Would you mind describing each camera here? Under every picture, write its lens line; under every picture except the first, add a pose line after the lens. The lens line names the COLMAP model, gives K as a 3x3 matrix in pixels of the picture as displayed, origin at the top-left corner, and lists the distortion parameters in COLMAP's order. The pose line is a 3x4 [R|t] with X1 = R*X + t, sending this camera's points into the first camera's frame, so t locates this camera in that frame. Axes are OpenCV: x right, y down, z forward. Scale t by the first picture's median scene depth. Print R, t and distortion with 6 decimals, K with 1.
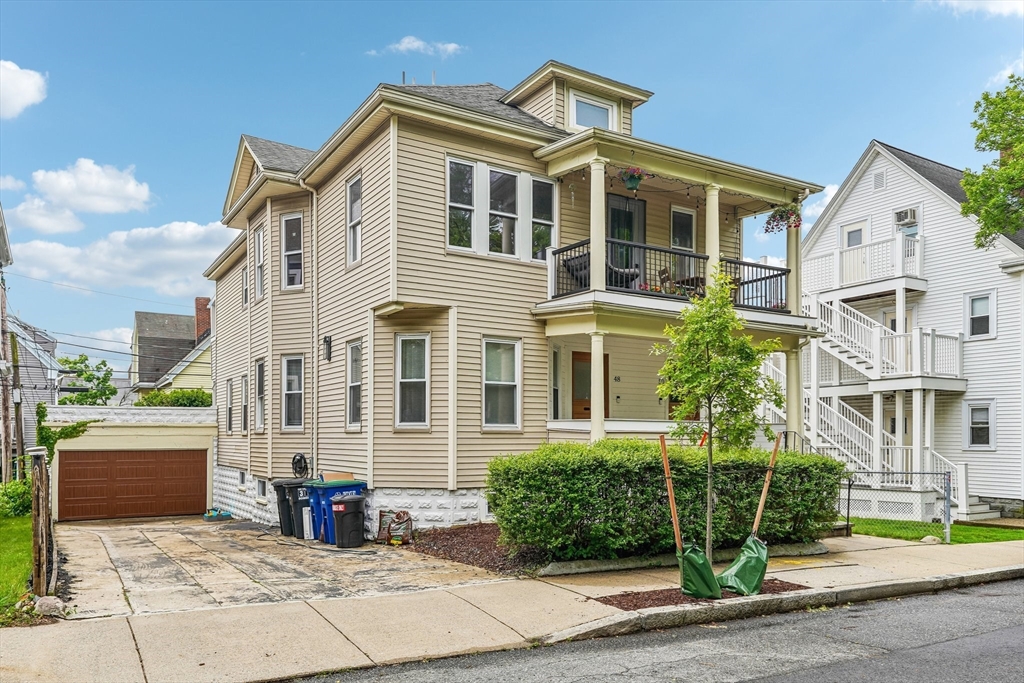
lens RADIAL K [[744.3, 0, 512.0], [0, 744.3, 341.5], [0, 0, 1]] dist [0.010204, 0.011252]
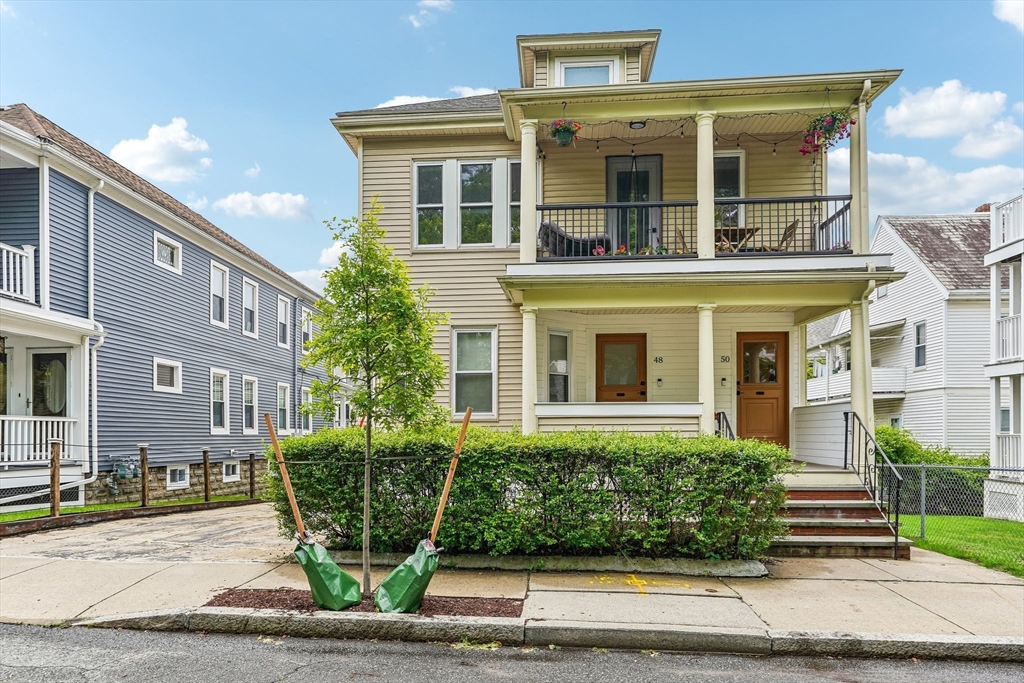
lens RADIAL K [[636.1, 0, 512.3], [0, 636.1, 358.2], [0, 0, 1]] dist [0.001841, 0.001565]
pose [[0.814470, -0.078647, -0.574850, 0.513277], [0.082045, 0.996426, -0.020078, 0.057684], [0.574375, -0.030811, 0.818012, 0.323423]]
